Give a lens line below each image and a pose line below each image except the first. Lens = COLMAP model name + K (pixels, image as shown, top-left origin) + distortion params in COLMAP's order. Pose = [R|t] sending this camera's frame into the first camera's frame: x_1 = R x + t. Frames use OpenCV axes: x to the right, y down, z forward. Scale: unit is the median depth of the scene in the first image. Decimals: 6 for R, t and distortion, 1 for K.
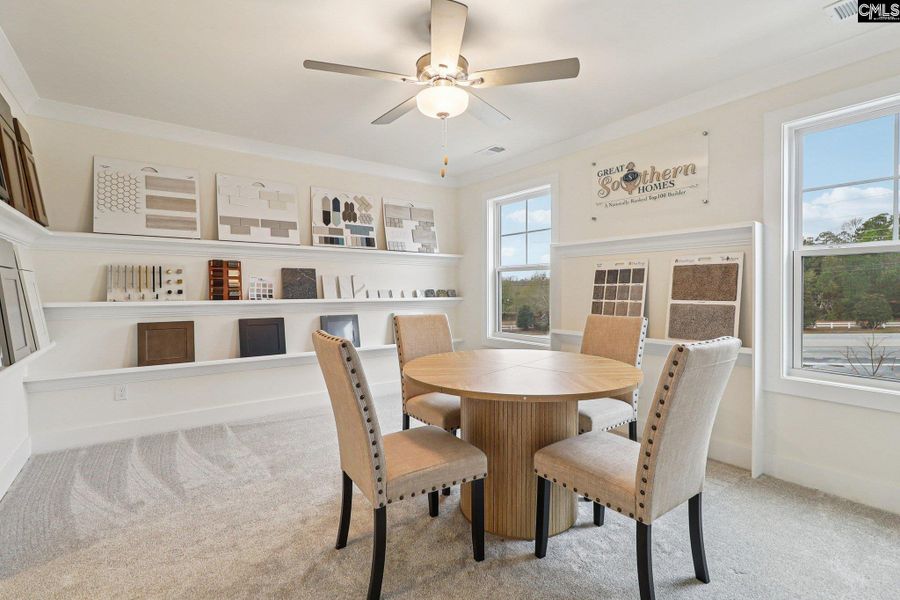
lens RADIAL K [[422.8, 0, 451.9], [0, 422.8, 290.4], [0, 0, 1]] dist [-0.000998, 0.000590]
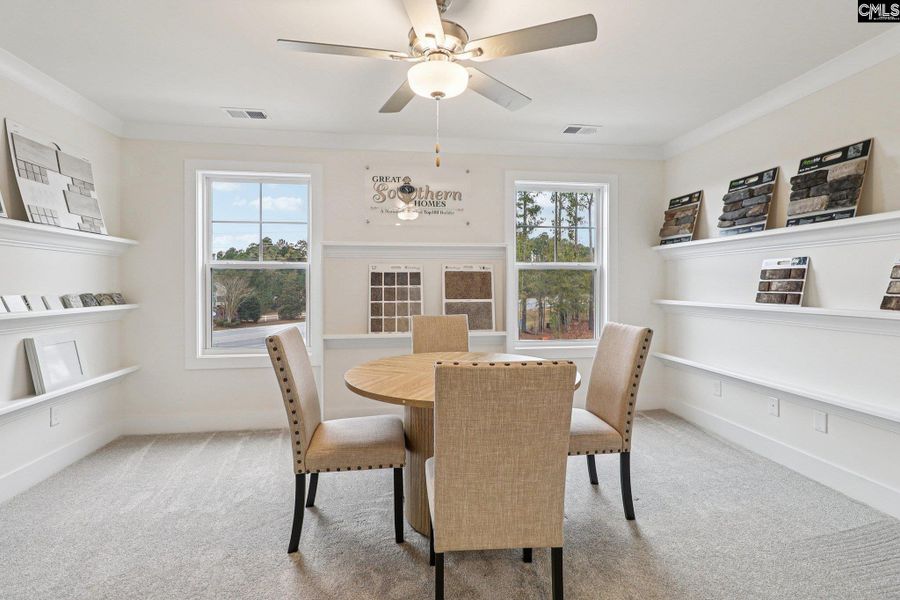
lens RADIAL K [[422.8, 0, 451.9], [0, 422.8, 290.4], [0, 0, 1]] dist [-0.000998, 0.000590]
pose [[0.469578, -0.012607, 0.882801, -0.496809], [0.005528, 0.999920, 0.011339, -0.015283], [-0.882874, -0.000444, 0.469610, 0.367917]]
